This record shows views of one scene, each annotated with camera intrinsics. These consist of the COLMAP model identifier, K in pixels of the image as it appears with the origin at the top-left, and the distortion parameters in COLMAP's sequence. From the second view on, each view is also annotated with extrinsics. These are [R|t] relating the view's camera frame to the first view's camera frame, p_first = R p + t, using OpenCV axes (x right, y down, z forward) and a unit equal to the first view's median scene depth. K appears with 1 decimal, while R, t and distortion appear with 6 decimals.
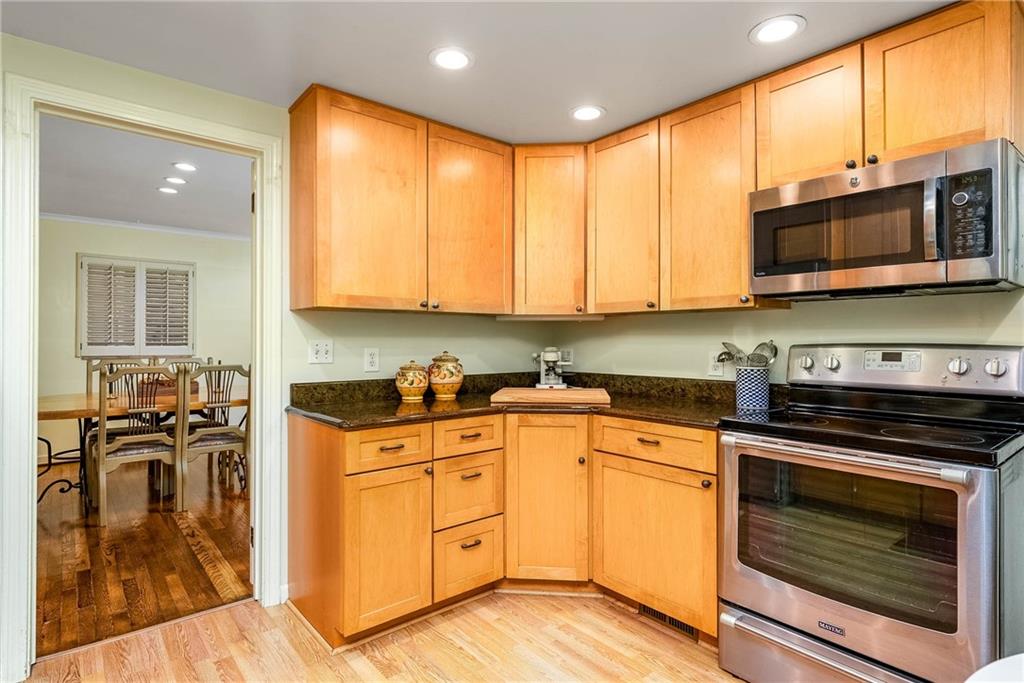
lens RADIAL K [[541.4, 0, 515.0], [0, 541.4, 337.2], [0, 0, 1]] dist [0.006801, 0.000348]
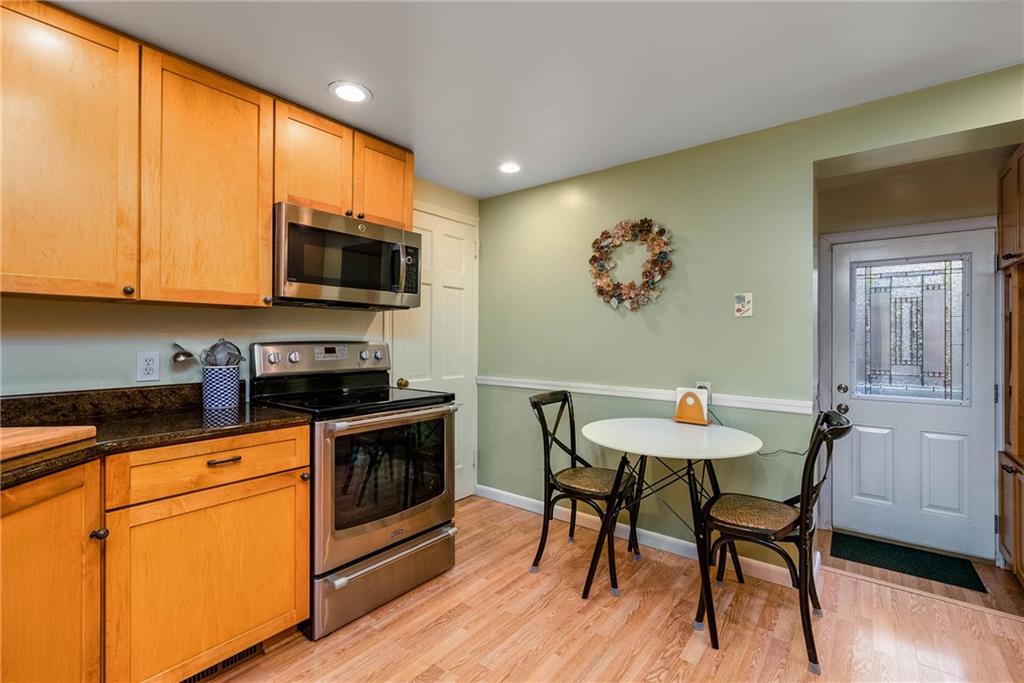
lens RADIAL K [[462.7, 0, 510.5], [0, 462.7, 335.8], [0, 0, 1]] dist [0.003100, 0.000157]
pose [[-0.206382, 0.005576, 0.978456, -0.557808], [-0.007066, 0.999949, -0.007189, 0.002522], [-0.978446, -0.008398, -0.206332, 0.742580]]
